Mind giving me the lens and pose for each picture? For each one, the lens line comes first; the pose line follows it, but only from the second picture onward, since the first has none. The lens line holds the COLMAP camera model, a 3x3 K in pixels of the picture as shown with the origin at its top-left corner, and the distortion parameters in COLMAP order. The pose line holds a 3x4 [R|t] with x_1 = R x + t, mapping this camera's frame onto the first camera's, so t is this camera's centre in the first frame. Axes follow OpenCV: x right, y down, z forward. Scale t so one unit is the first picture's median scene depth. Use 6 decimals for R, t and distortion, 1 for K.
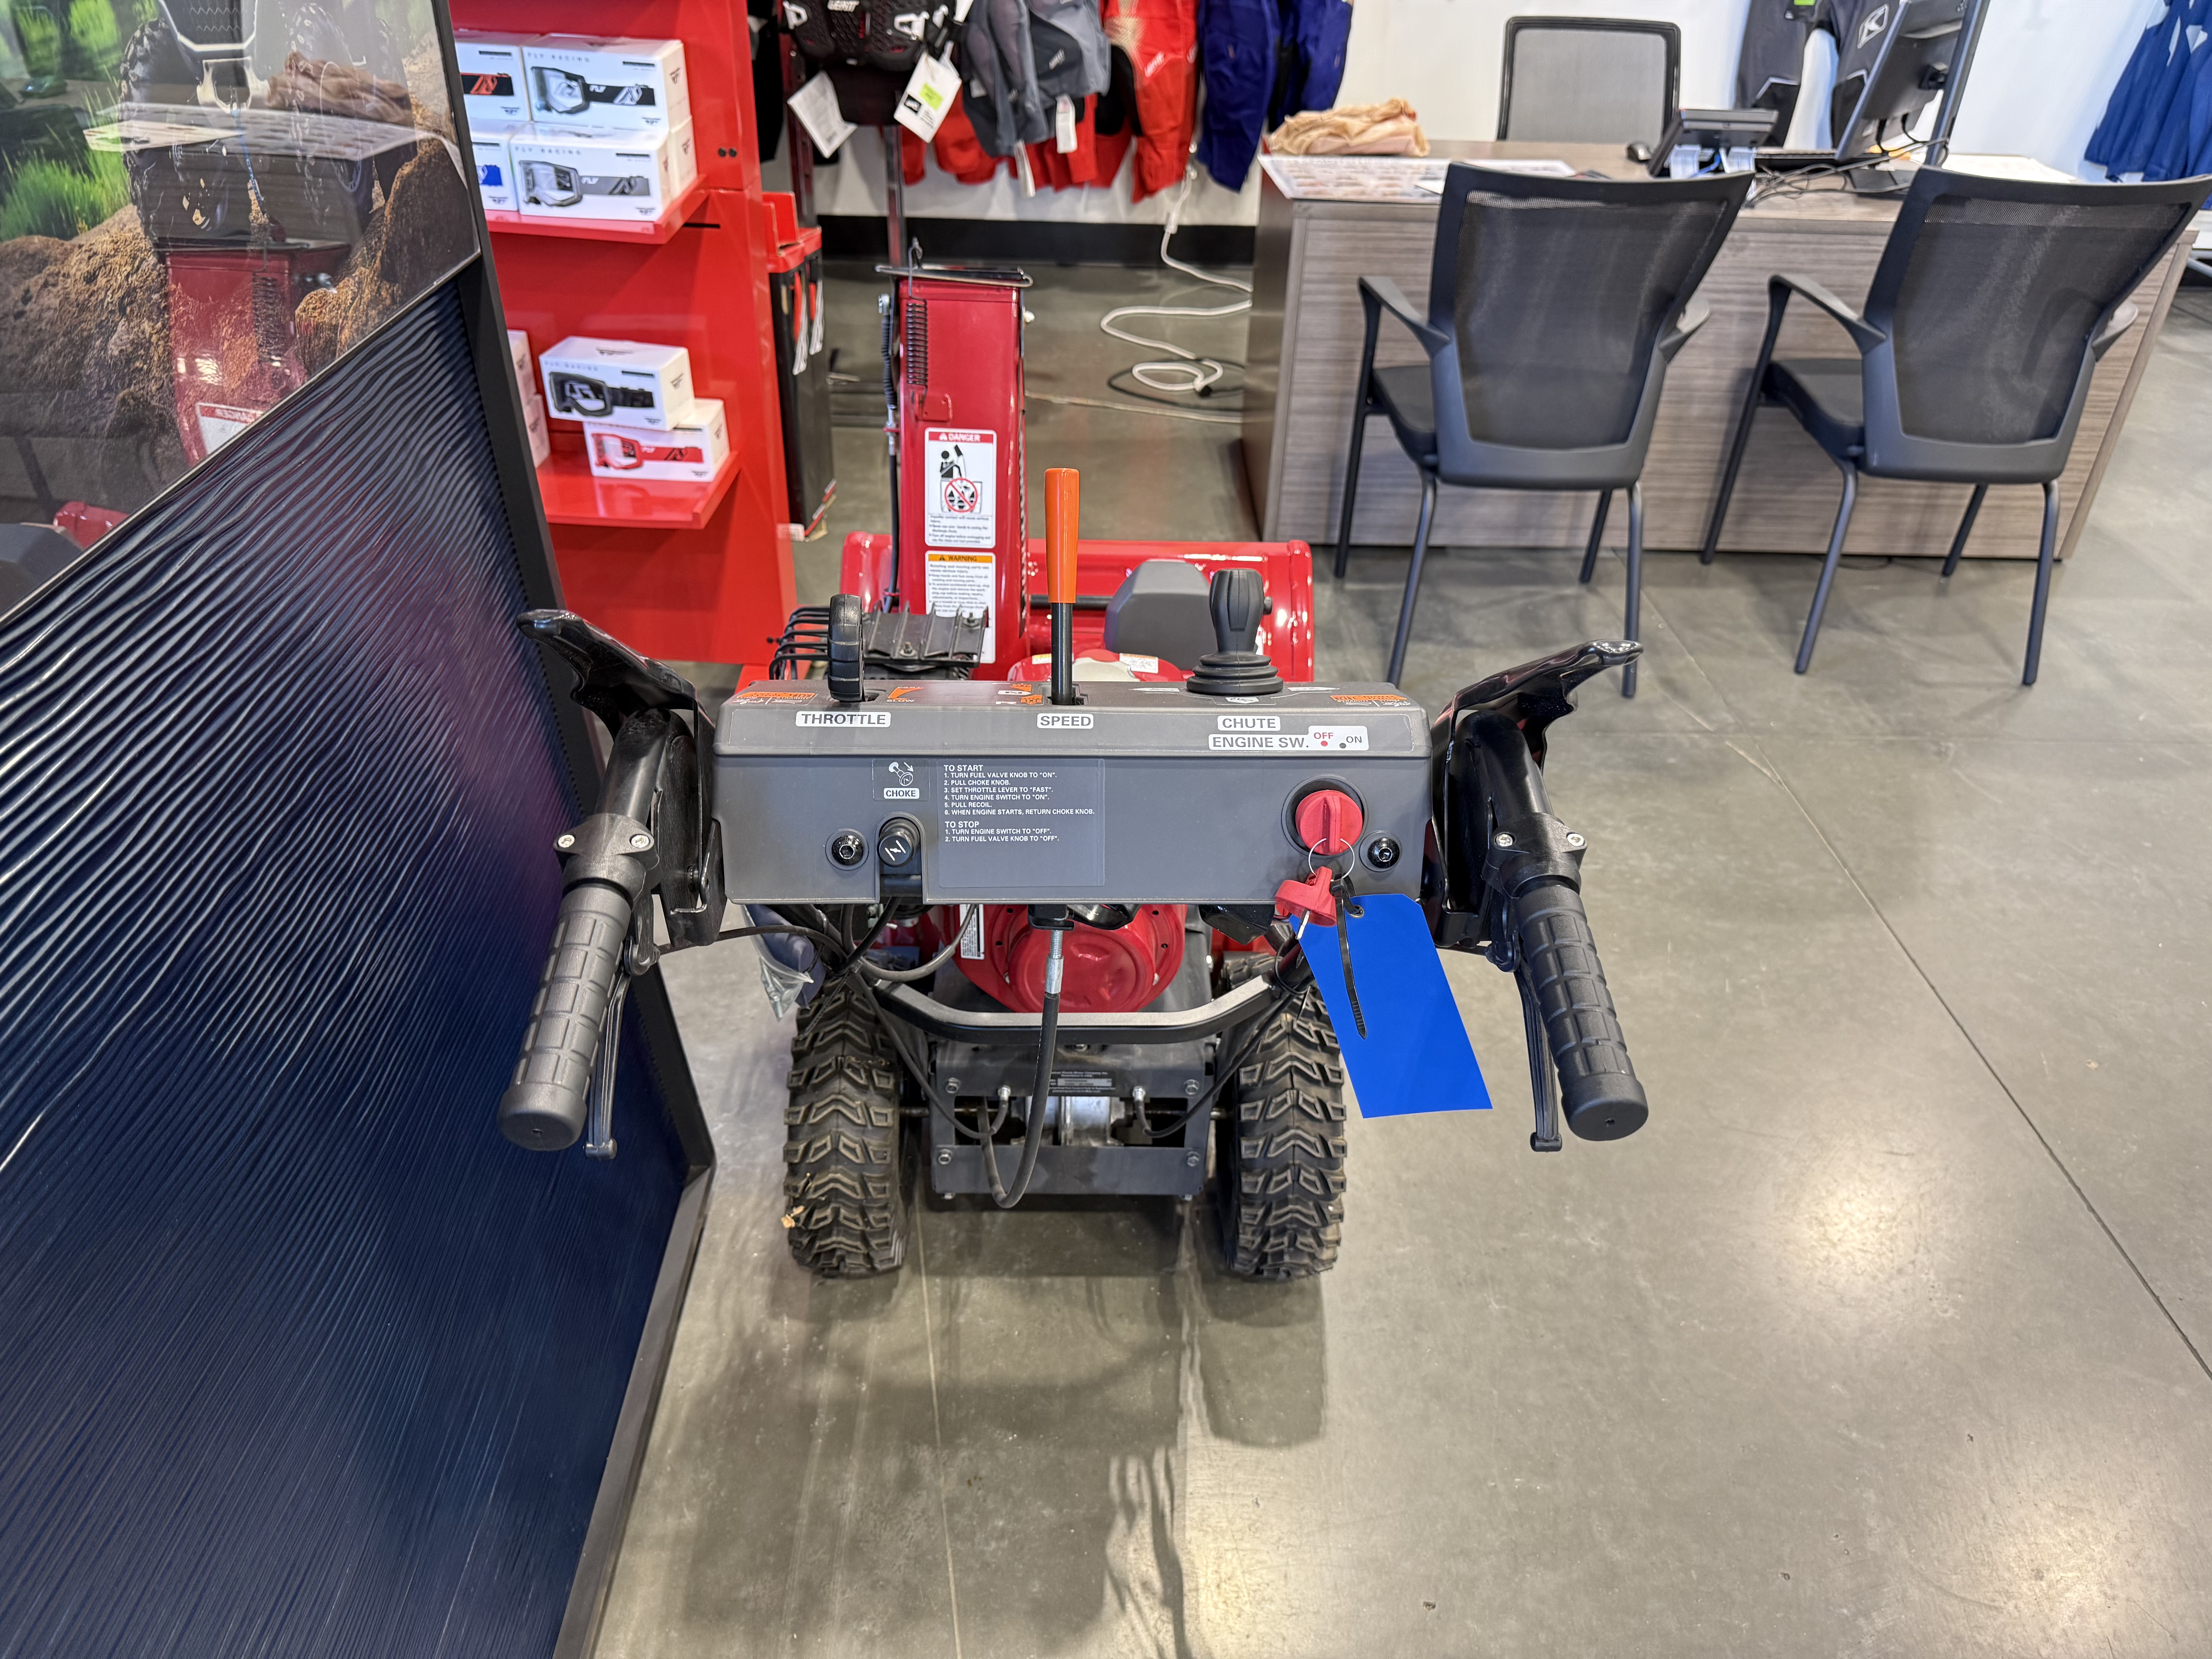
lens RADIAL K [[1536.0, 0, 1106.0], [0, 1536.0, 829.5], [0, 0, 1]] dist [0.013271, -0.023440]
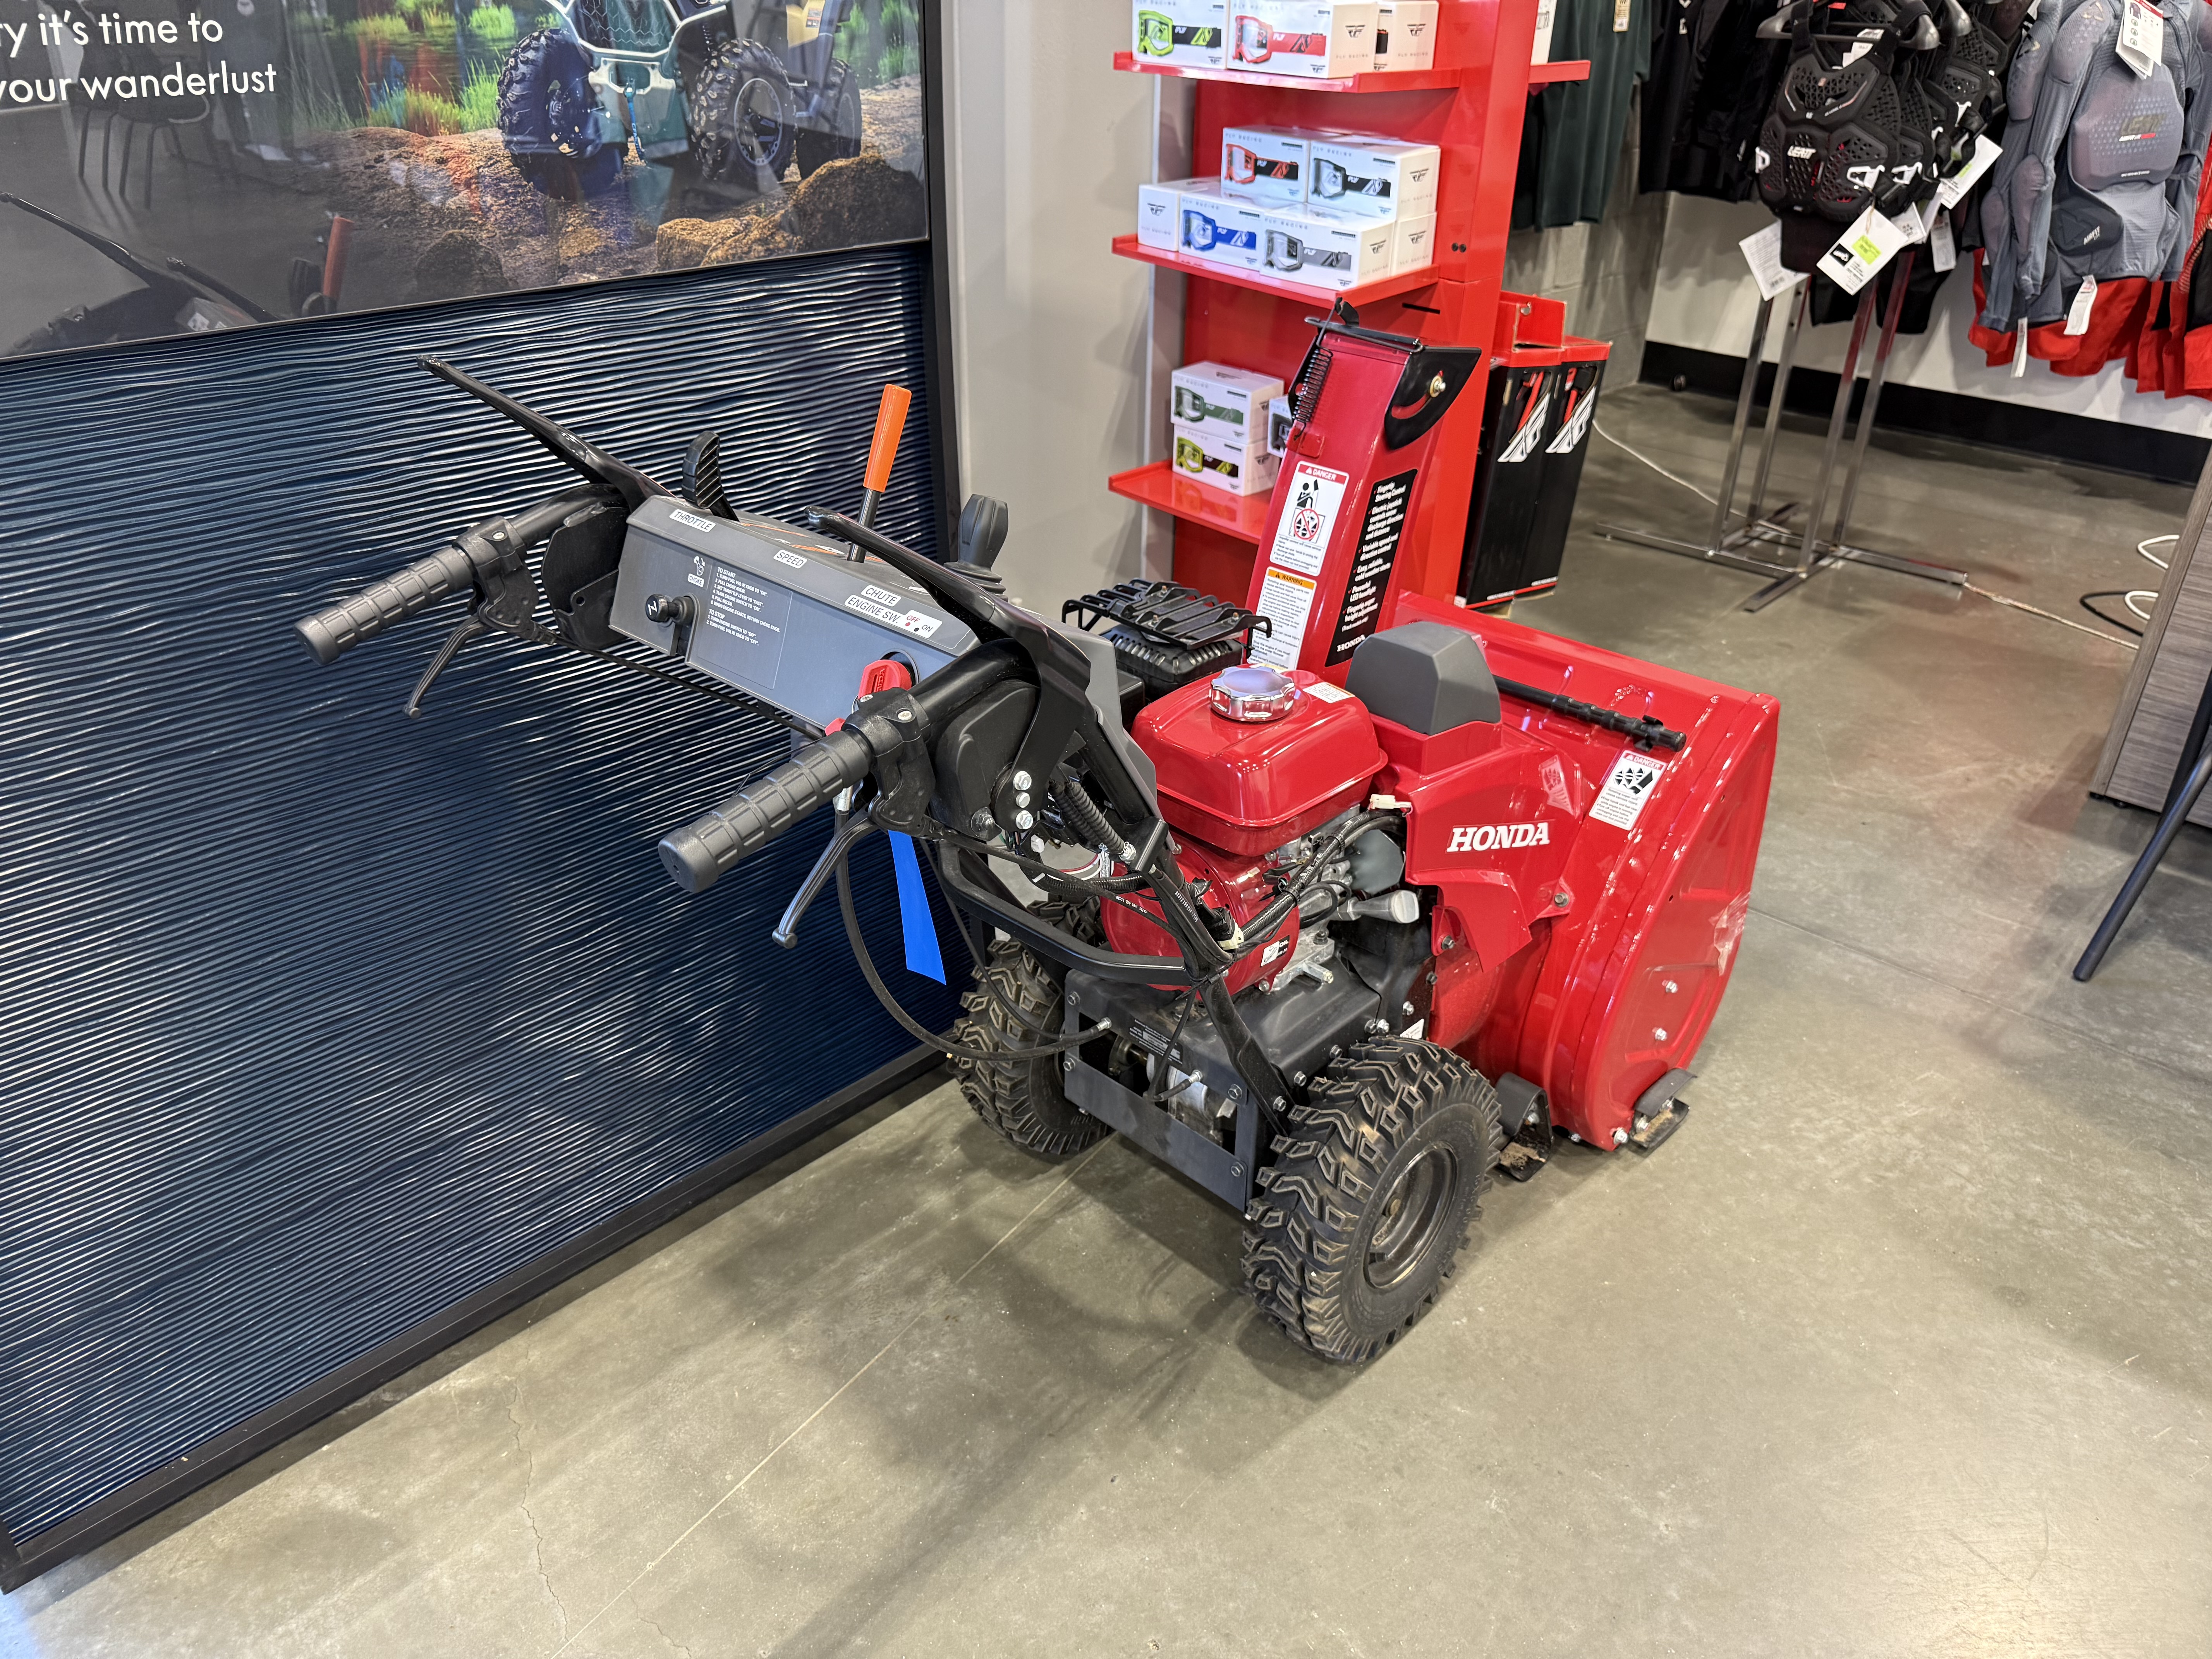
lens RADIAL K [[1527.0, 0, 1106.0], [0, 1527.0, 829.5], [0, 0, 1]] dist [0.002524, -0.006172]
pose [[0.726368, 0.332844, -0.601336, 0.491938], [-0.382760, 0.922584, 0.048312, -0.011615], [0.570863, 0.195075, 0.797534, 0.077207]]
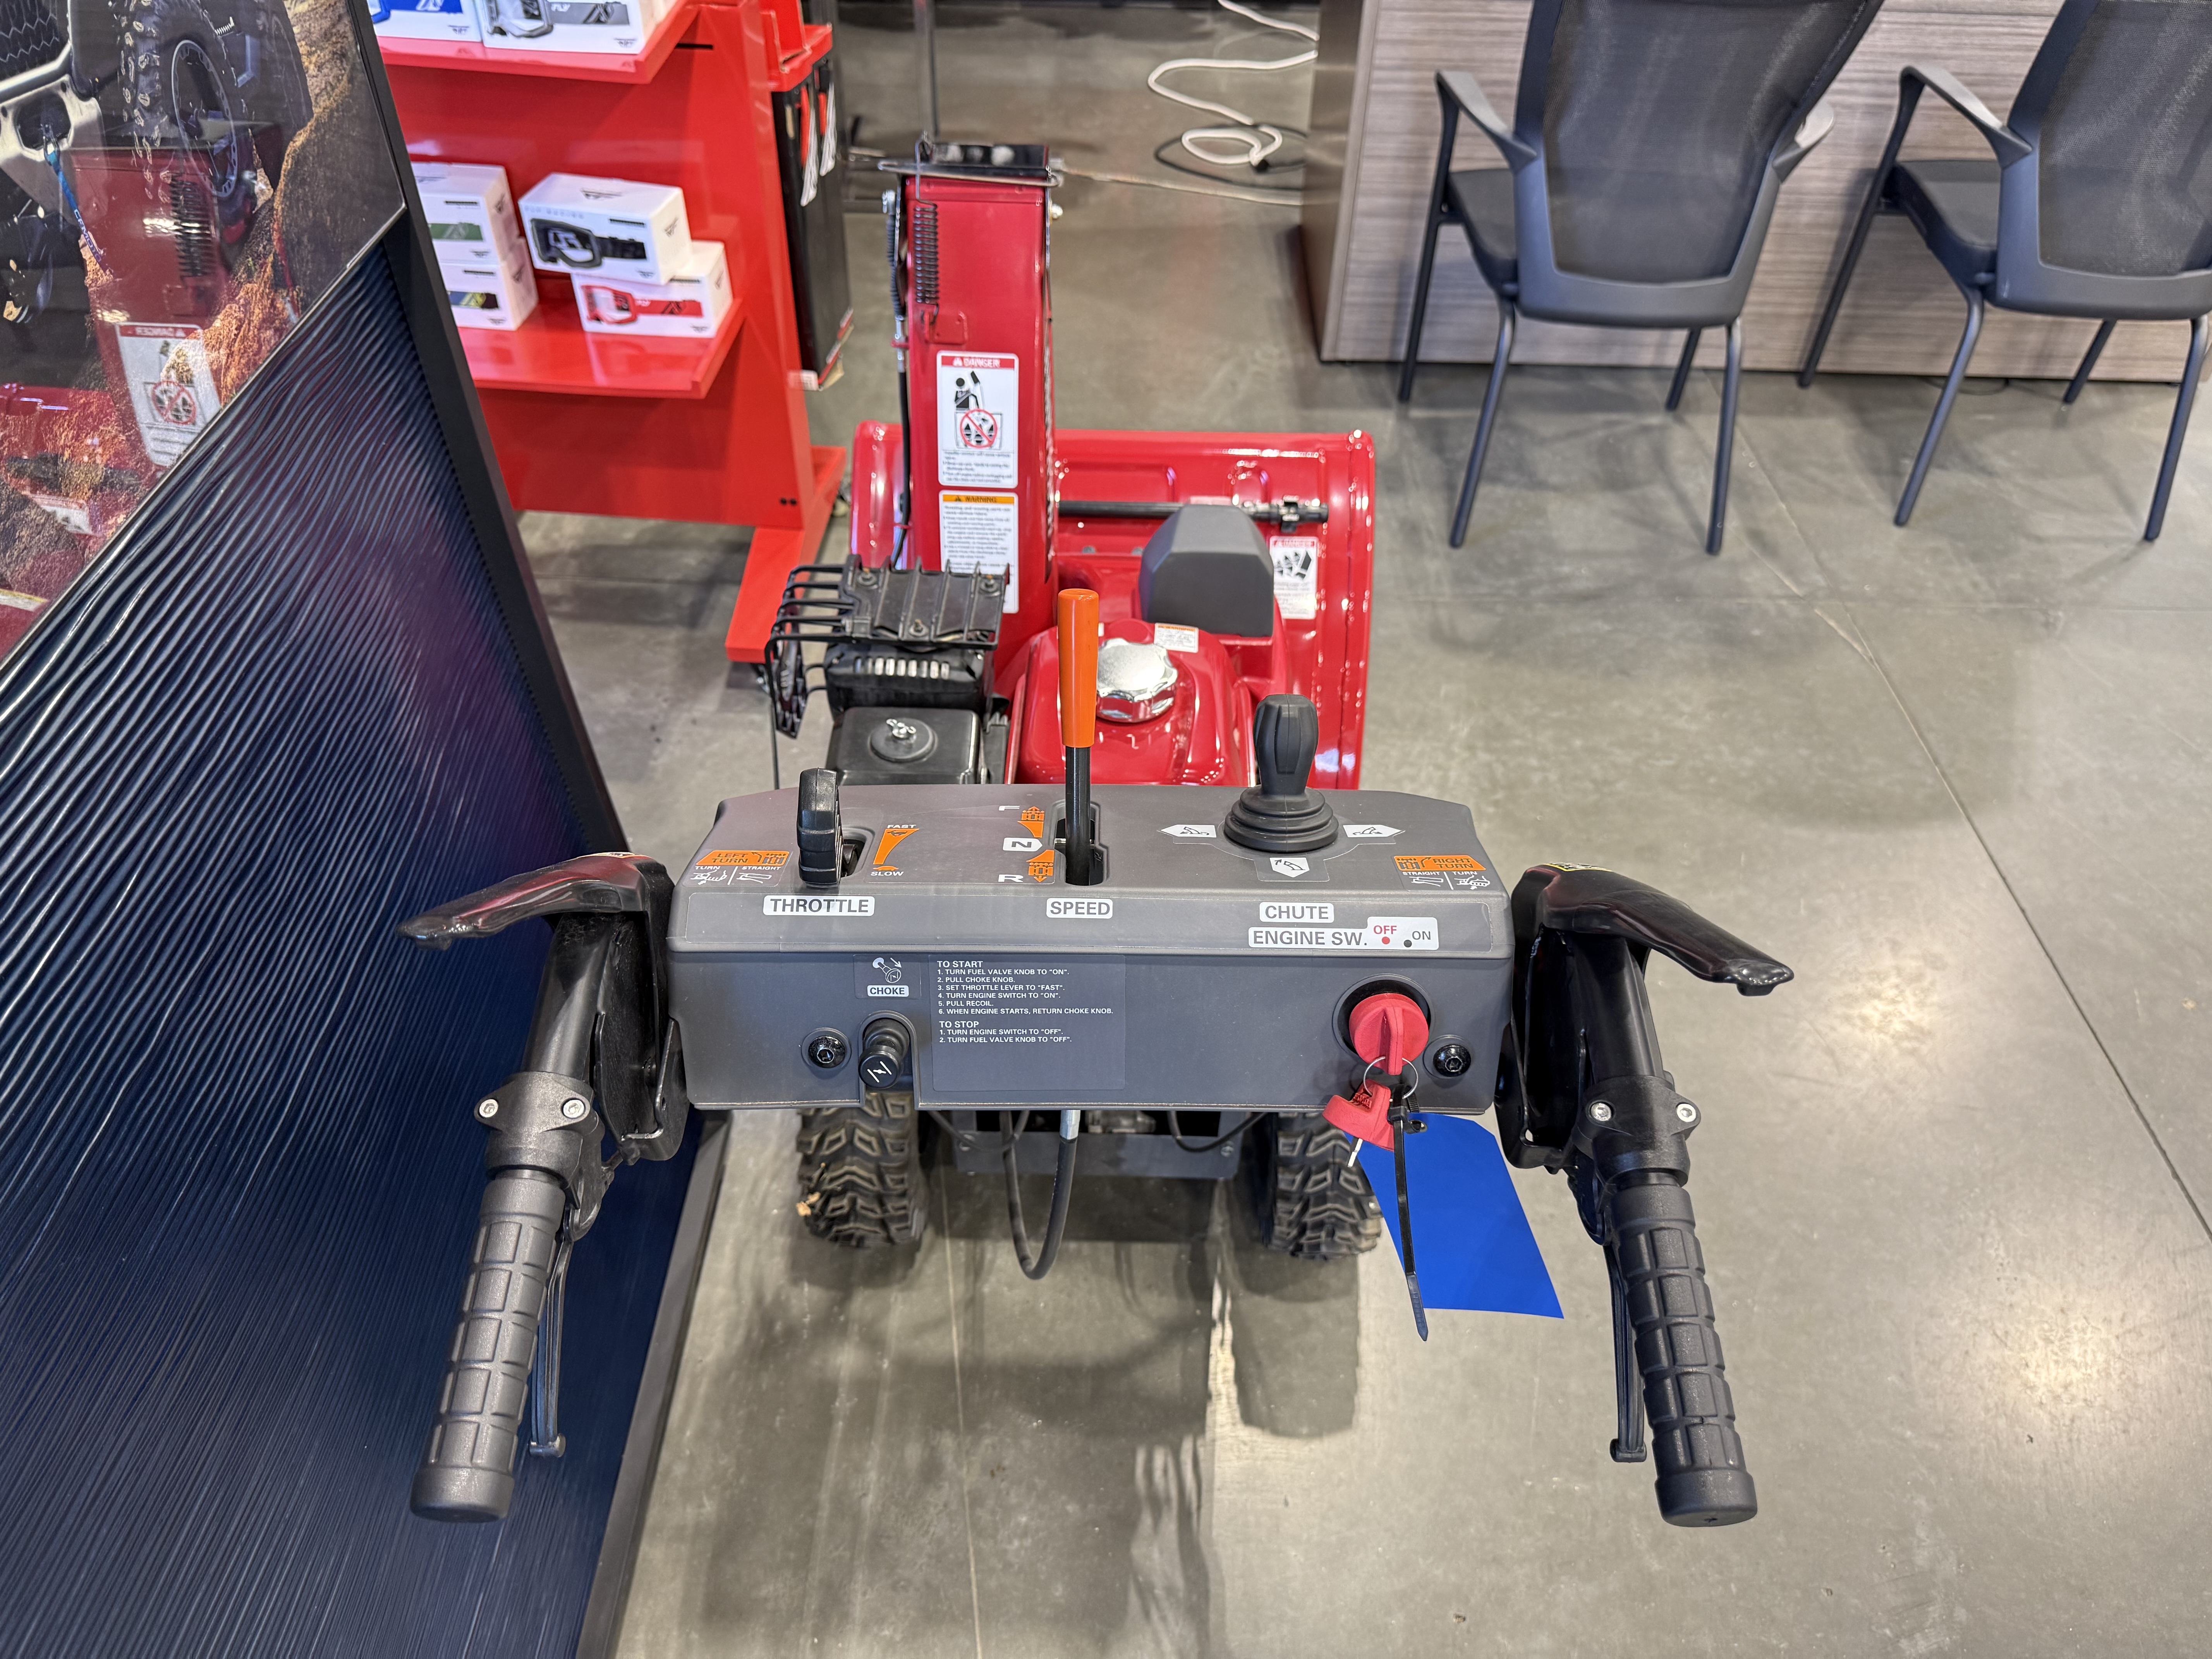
lens RADIAL K [[1554.1, 0, 1106.0], [0, 1554.1, 829.5], [0, 0, 1]] dist [-0.000600, -0.008946]
pose [[0.999574, 0.010822, -0.027088, 0.005179], [-0.006517, 0.988009, 0.154259, -0.117744], [0.028433, -0.154017, 0.987659, 0.076903]]
